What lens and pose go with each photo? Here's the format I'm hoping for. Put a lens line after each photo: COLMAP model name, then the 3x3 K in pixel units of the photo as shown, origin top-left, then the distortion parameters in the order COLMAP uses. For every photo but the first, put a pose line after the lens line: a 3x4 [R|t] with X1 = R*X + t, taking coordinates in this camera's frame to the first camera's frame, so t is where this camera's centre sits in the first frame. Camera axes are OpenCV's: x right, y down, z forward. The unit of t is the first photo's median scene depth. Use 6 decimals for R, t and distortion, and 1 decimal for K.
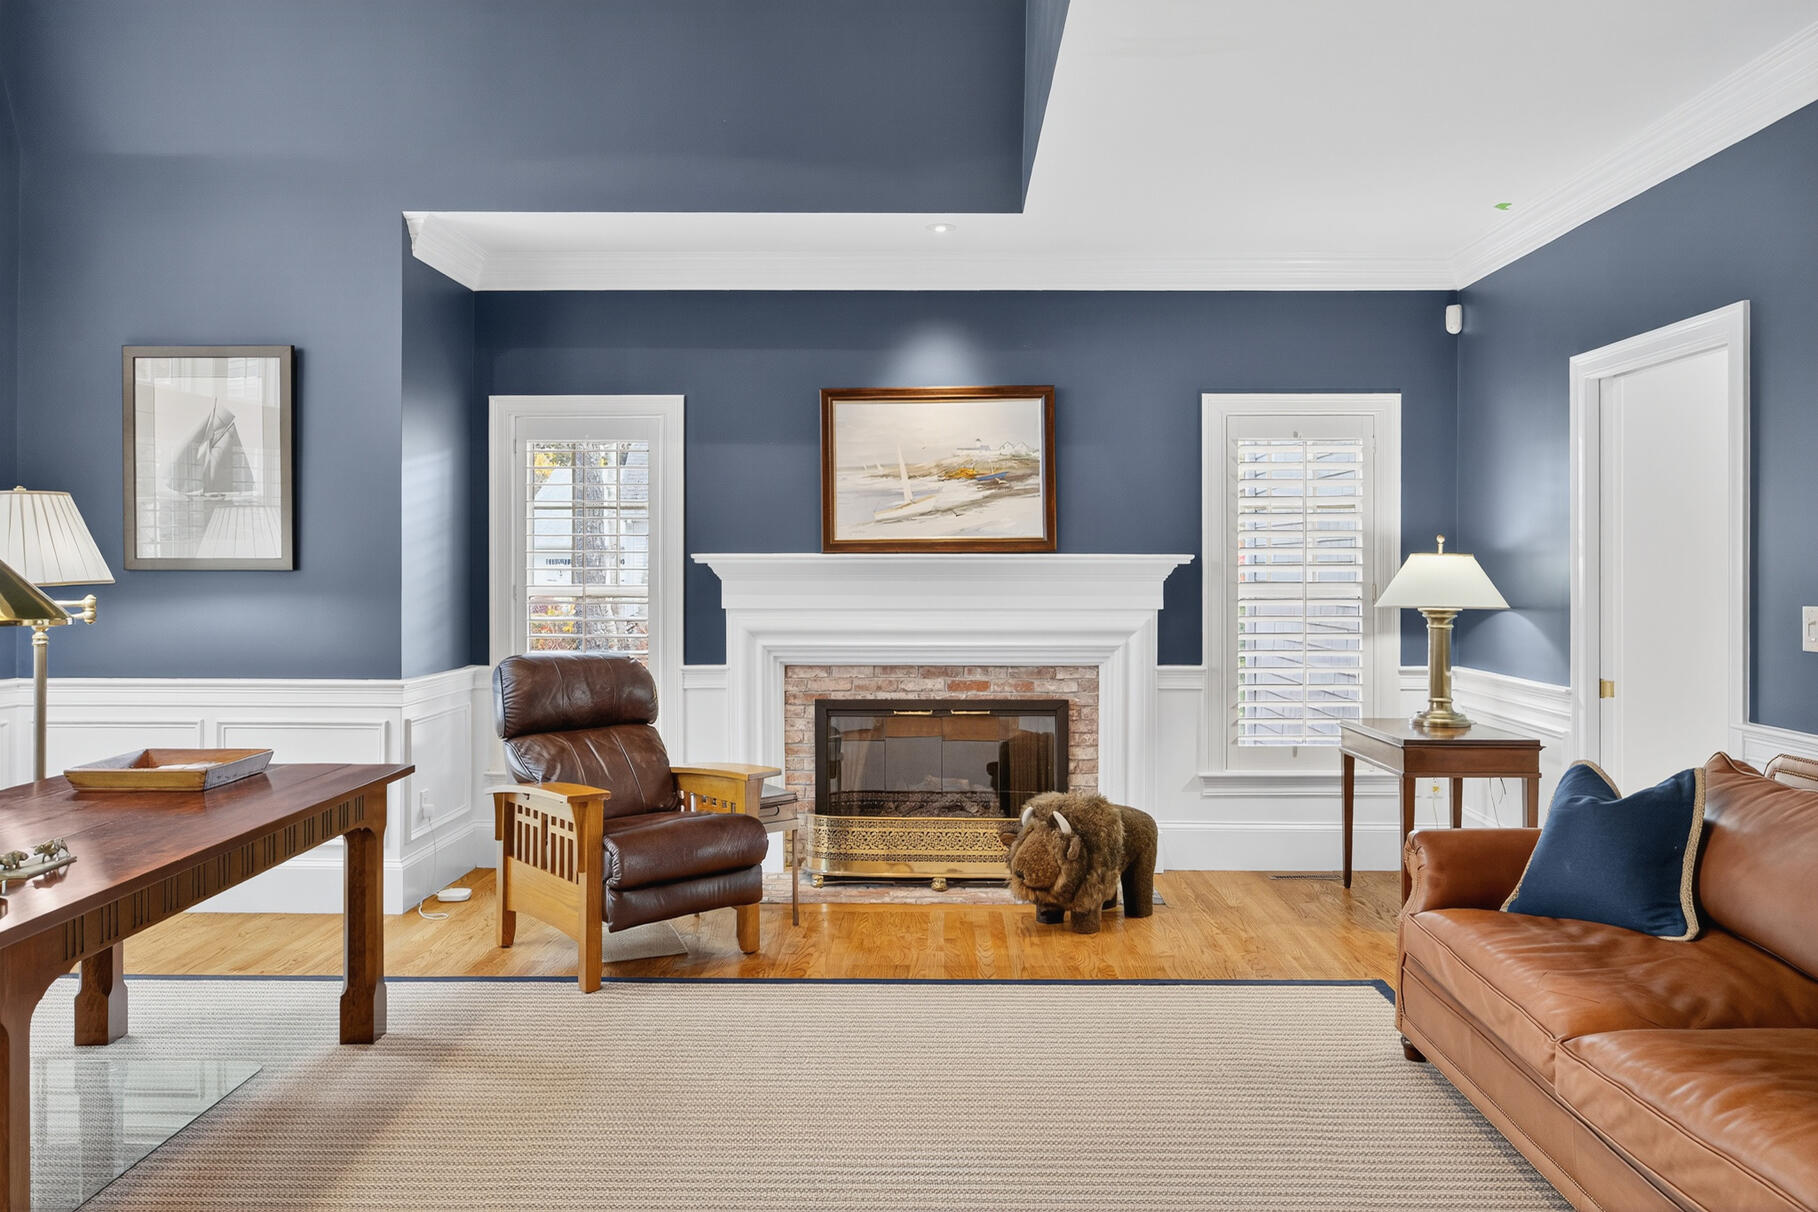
lens RADIAL K [[1169.2, 0, 903.0], [0, 1169.2, 570.3], [0, 0, 1]] dist [-0.008886, 0.002159]
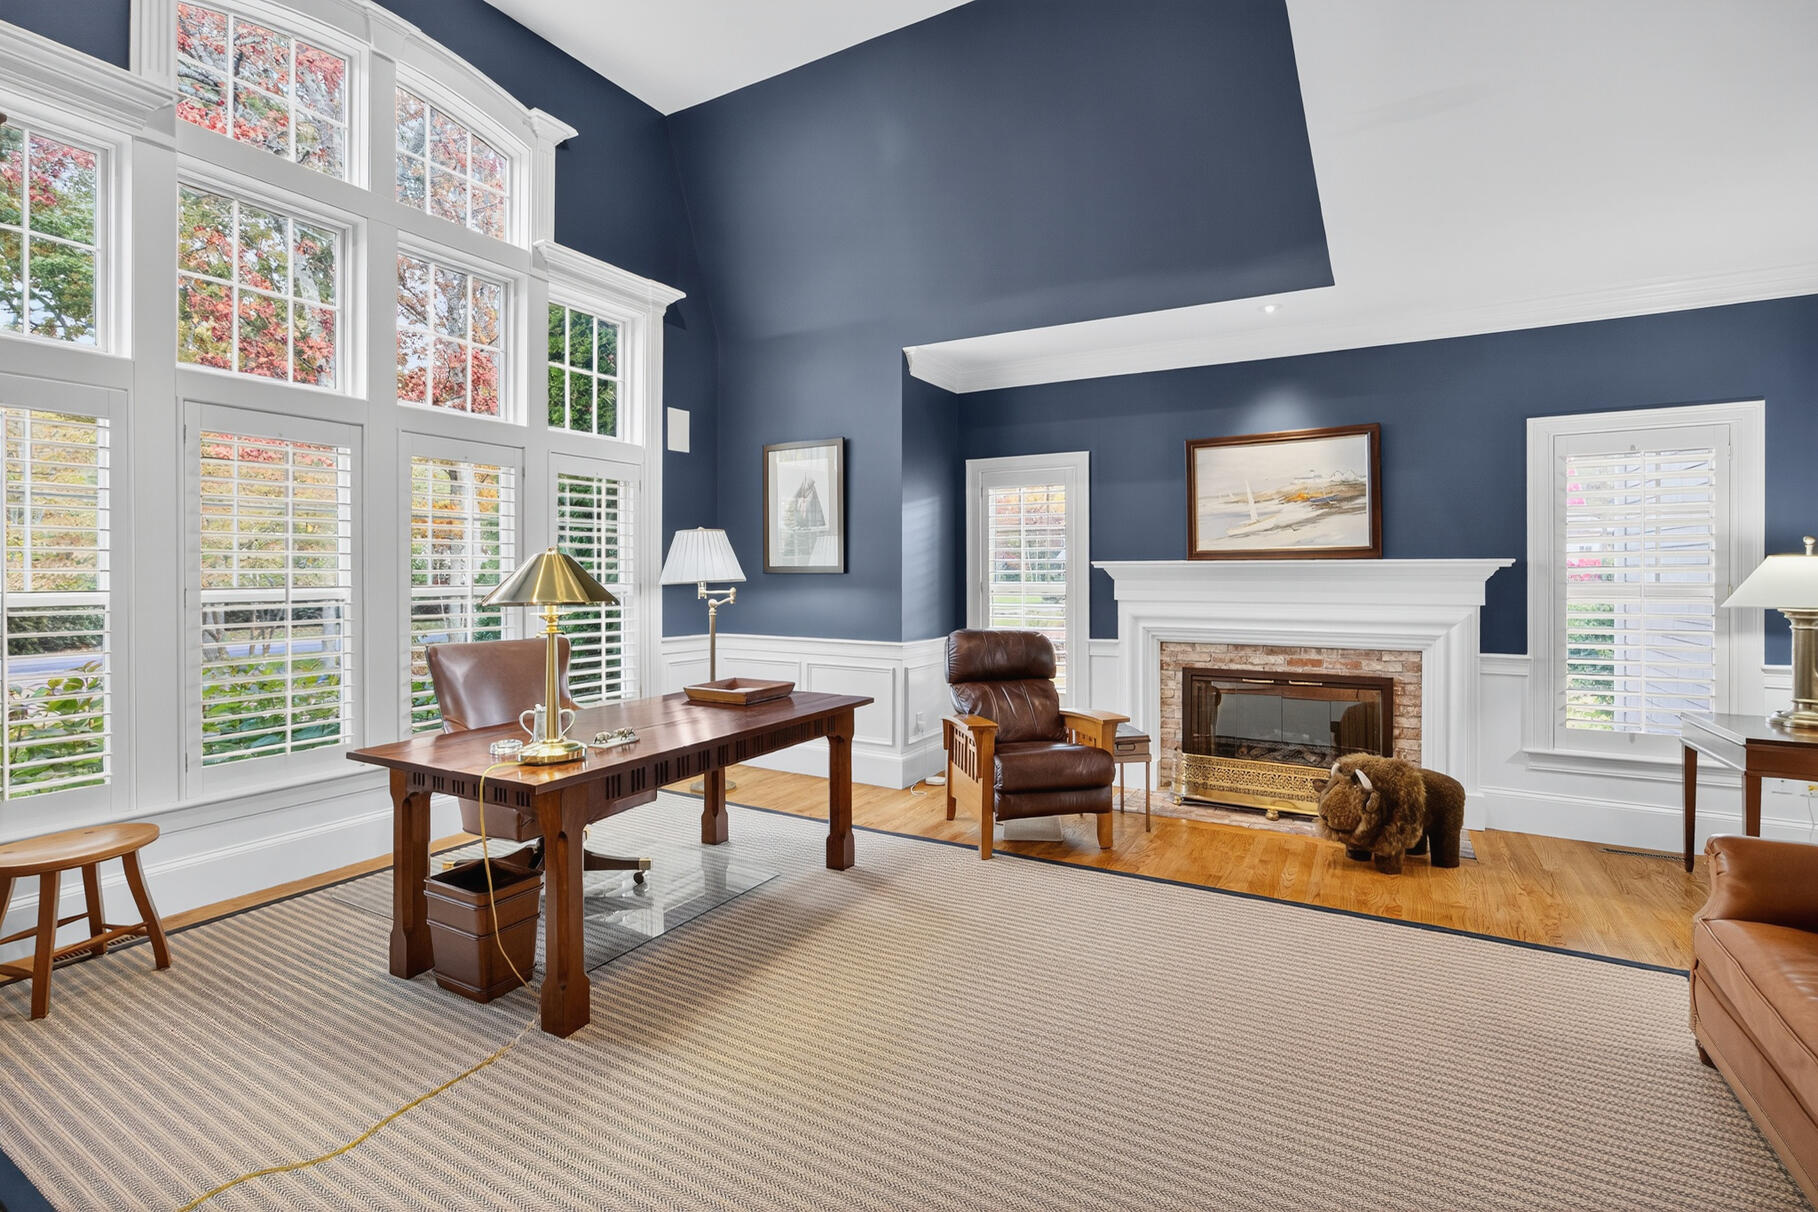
lens RADIAL K [[765.5, 0, 980.6], [0, 765.5, 574.7], [0, 0, 1]] dist [-0.013649, 0.014874]
pose [[0.898881, -0.001203, -0.438192, 0.113585], [0.001515, 0.999999, 0.000363, 0.001440], [0.438191, -0.000990, 0.898881, 0.099070]]
